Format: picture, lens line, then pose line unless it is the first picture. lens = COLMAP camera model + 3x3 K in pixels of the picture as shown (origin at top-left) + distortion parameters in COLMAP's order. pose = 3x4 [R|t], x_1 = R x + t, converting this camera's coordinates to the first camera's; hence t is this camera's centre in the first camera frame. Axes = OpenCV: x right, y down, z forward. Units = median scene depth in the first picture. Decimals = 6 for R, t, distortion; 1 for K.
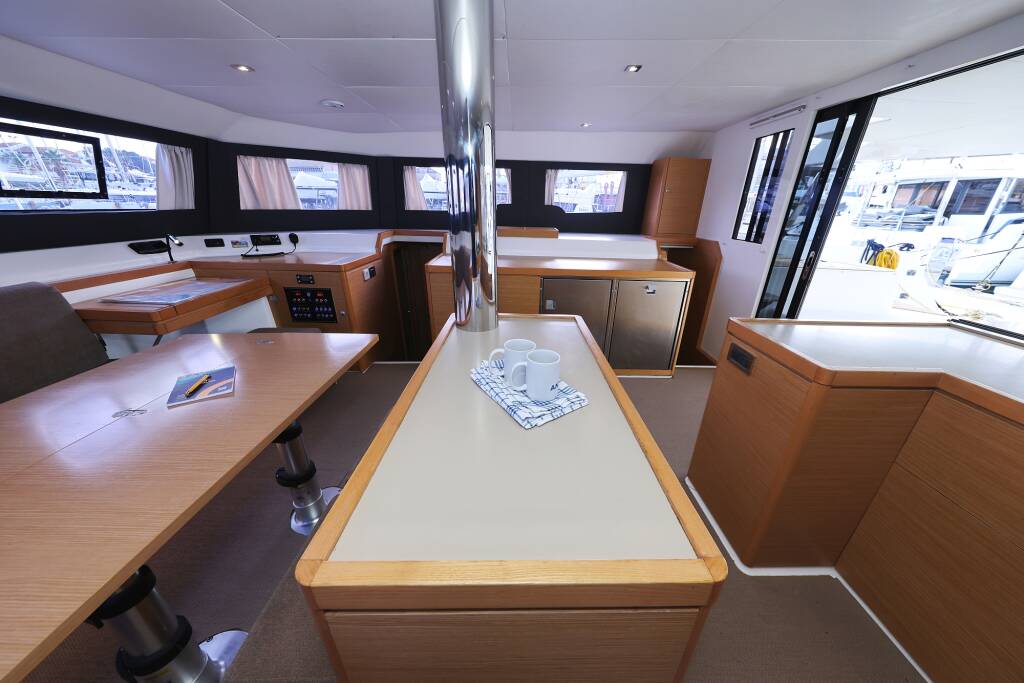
lens RADIAL K [[331.1, 0, 515.2], [0, 331.1, 344.2], [0, 0, 1]] dist [-0.004492, -0.000252]
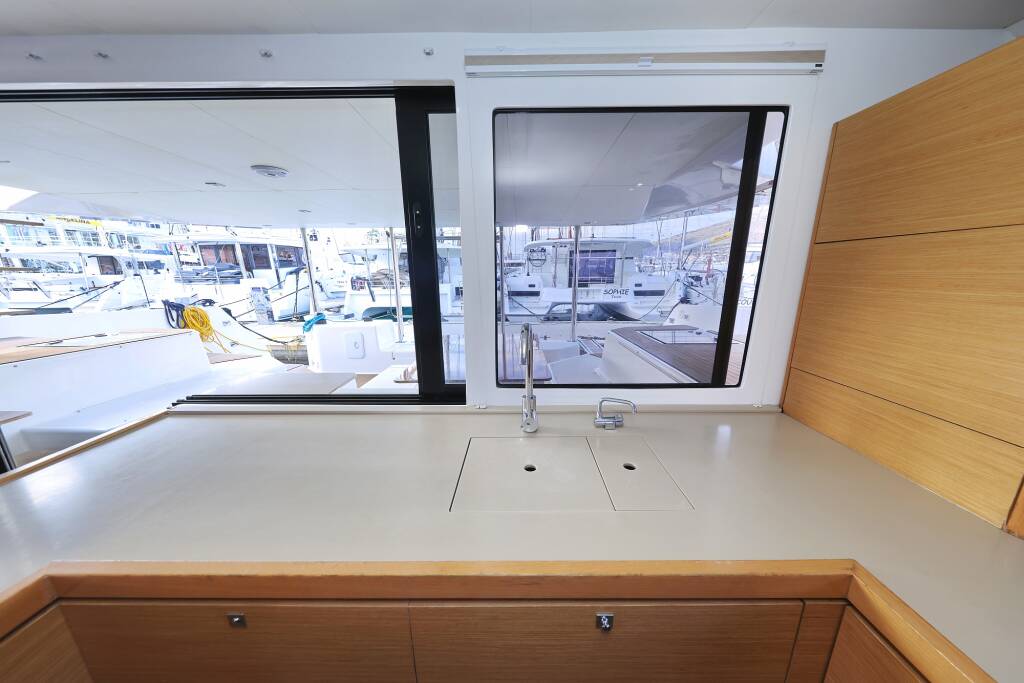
lens RADIAL K [[331.1, 0, 506.7], [0, 331.1, 365.3], [0, 0, 1]] dist [-0.004492, -0.000252]
pose [[0.054252, -0.288962, 0.955802, 0.348472], [0.377266, 0.892193, 0.248318, -0.039810], [-0.924515, 0.347120, 0.157419, 0.006785]]
